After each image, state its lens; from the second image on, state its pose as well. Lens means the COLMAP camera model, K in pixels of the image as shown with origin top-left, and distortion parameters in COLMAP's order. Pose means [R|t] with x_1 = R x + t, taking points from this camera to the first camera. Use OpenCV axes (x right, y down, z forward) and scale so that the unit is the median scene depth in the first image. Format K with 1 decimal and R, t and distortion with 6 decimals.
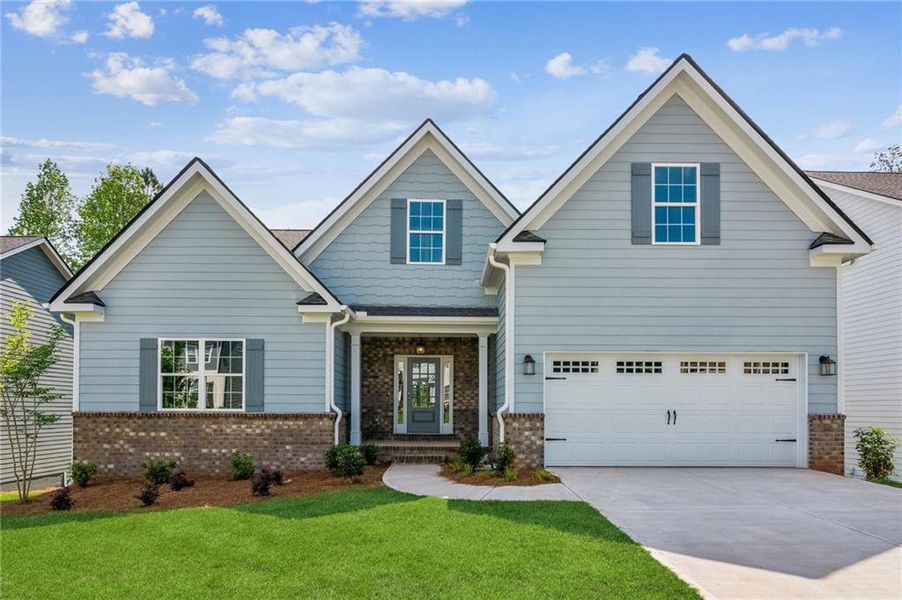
lens RADIAL K [[432.7, 0, 454.5], [0, 432.7, 340.8], [0, 0, 1]] dist [-0.001443, -0.000050]
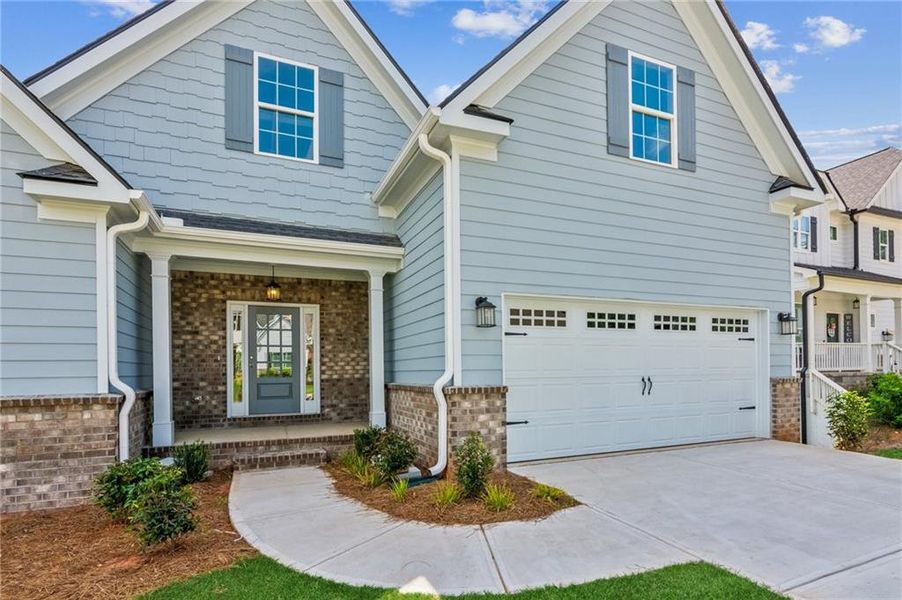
lens RADIAL K [[432.7, 0, 454.5], [0, 432.7, 340.8], [0, 0, 1]] dist [-0.001443, -0.000050]
pose [[0.925415, 0.008708, 0.378856, -0.098633], [-0.039981, 0.996400, 0.074756, 0.045581], [-0.376841, -0.084328, 0.922431, 0.366262]]
